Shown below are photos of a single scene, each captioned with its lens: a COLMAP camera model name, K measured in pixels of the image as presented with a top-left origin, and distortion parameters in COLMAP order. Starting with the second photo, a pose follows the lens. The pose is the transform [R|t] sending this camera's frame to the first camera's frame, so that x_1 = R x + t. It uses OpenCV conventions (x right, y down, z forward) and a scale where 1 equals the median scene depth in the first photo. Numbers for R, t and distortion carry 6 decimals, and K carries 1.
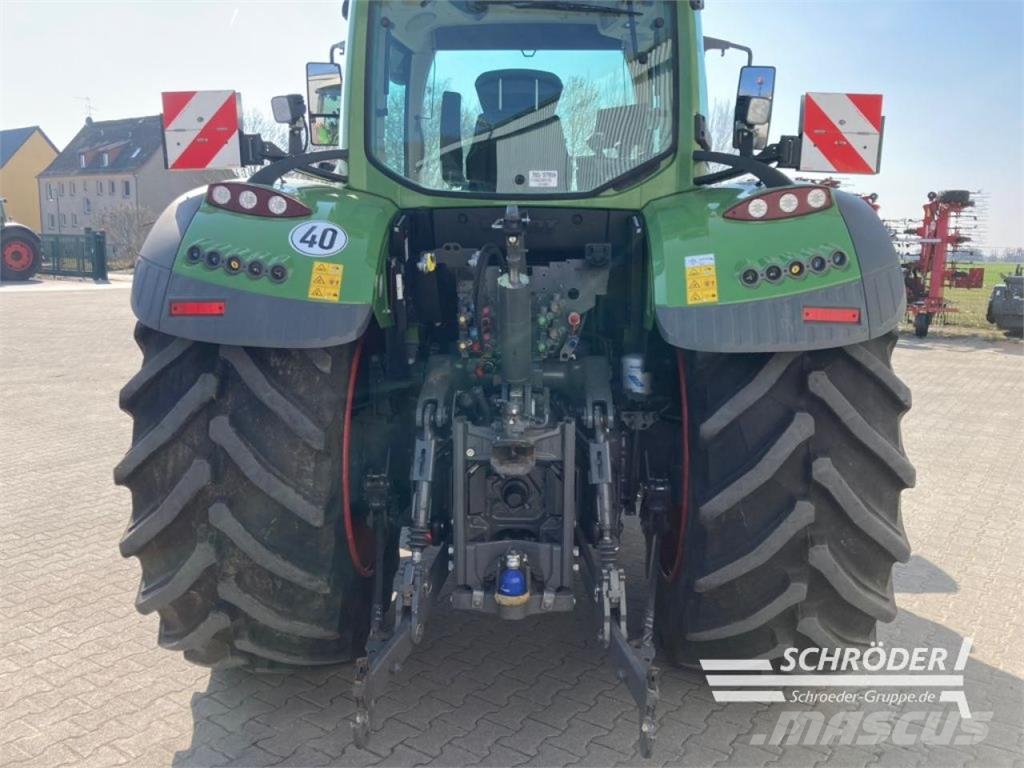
lens RADIAL K [[849.3, 0, 520.6], [0, 849.3, 382.2], [0, 0, 1]] dist [0.015408, -0.002797]
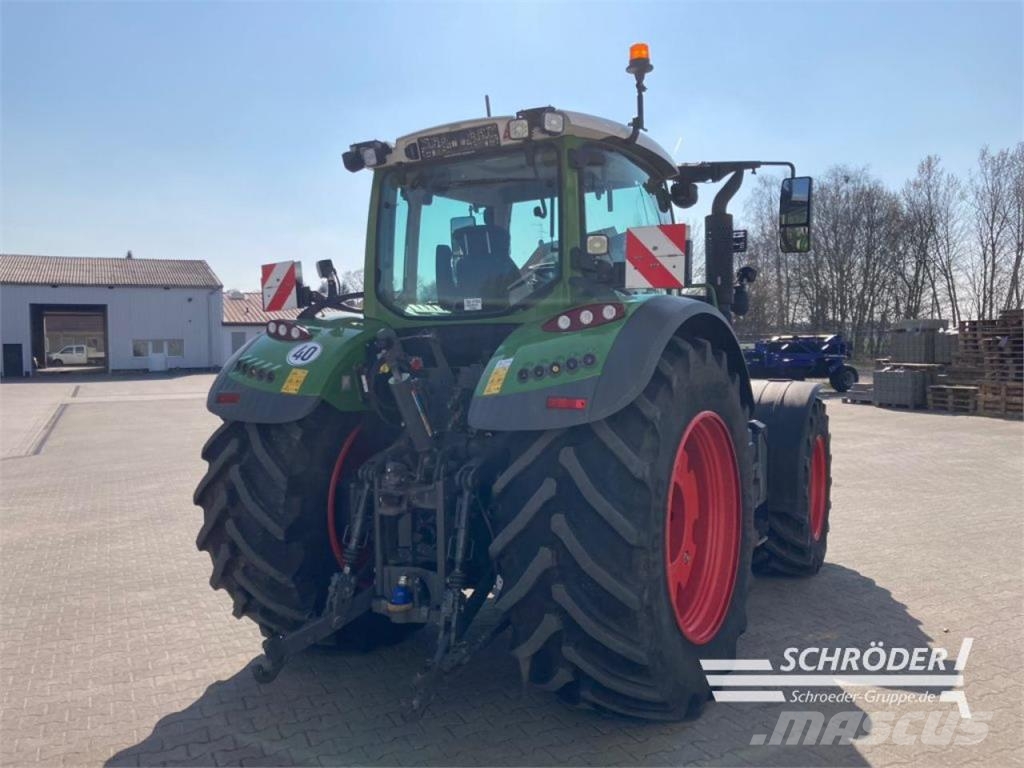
lens RADIAL K [[845.3, 0, 512.7], [0, 845.3, 383.0], [0, 0, 1]] dist [0.061140, -0.072387]
pose [[0.871363, -0.008834, -0.490559, 0.800528], [-0.044824, 0.994223, -0.097525, 0.017162], [0.488586, 0.106969, 0.865934, -0.140596]]
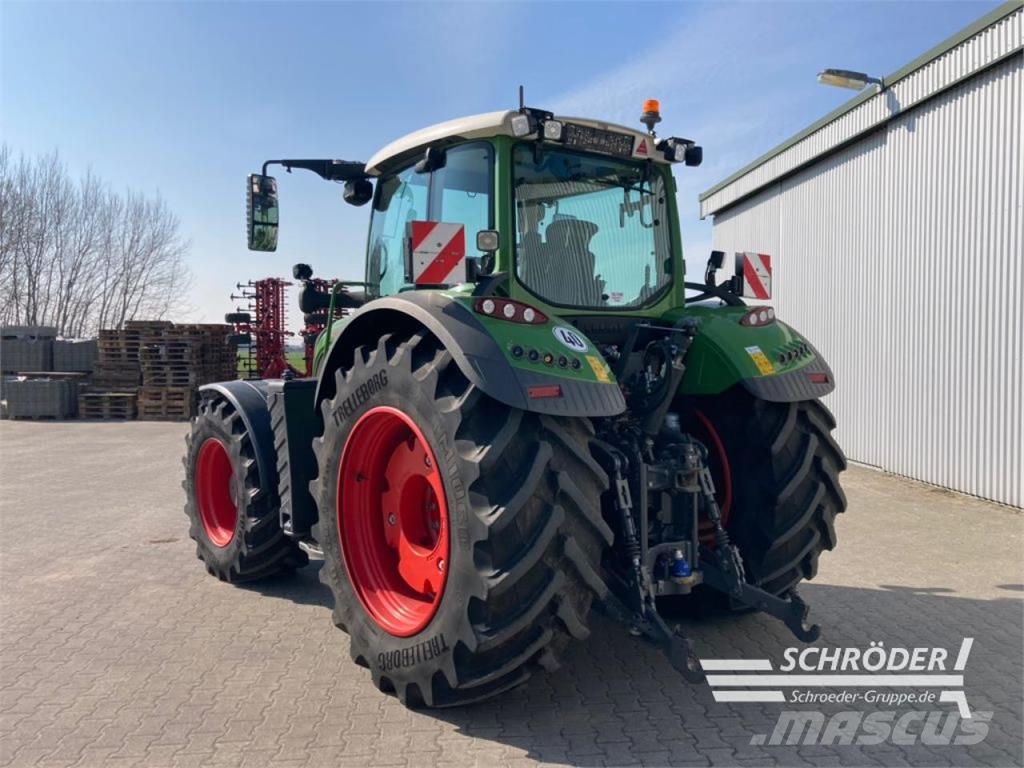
lens RADIAL K [[863.9, 0, 512.0], [0, 863.9, 384.0], [0, 0, 1]] dist [0.042844, -0.003122]
pose [[0.770680, -0.042246, 0.635821, -1.134719], [0.110713, 0.991502, -0.068317, -0.011172], [-0.627531, 0.123044, 0.768808, -0.007997]]
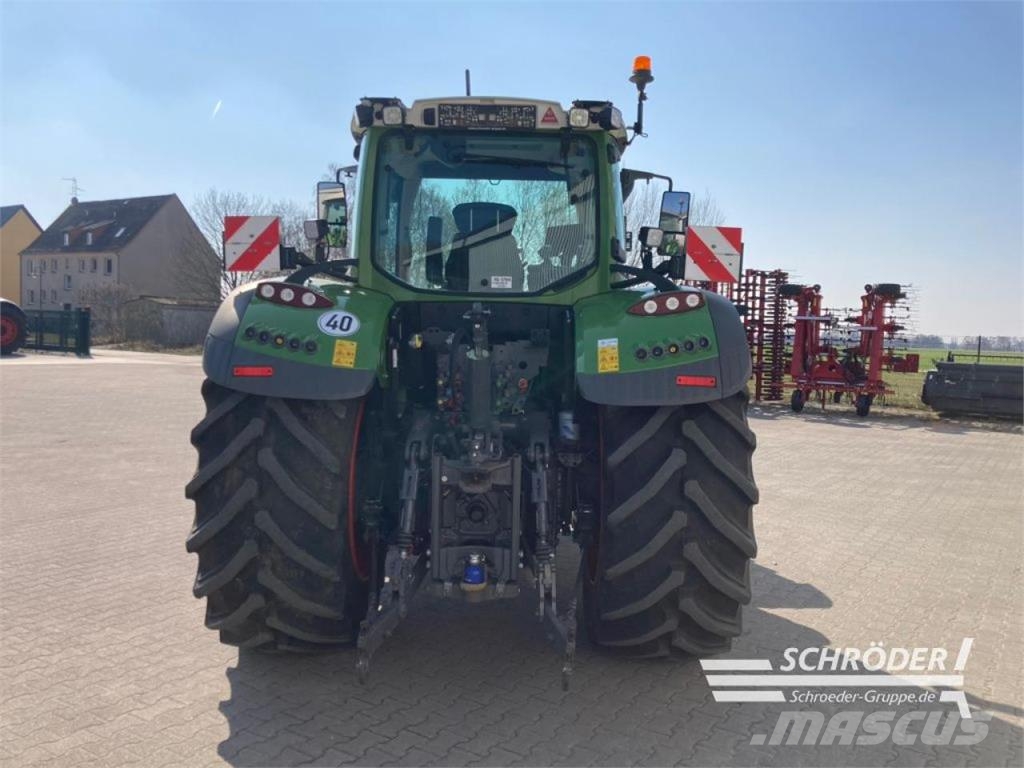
lens RADIAL K [[845.3, 0, 512.7], [0, 845.3, 383.0], [0, 0, 1]] dist [0.061140, -0.072387]
pose [[0.999695, 0.012357, 0.021380, 0.019028], [-0.010307, 0.995567, -0.093484, 0.053527], [-0.022440, 0.093235, 0.995391, -0.366074]]
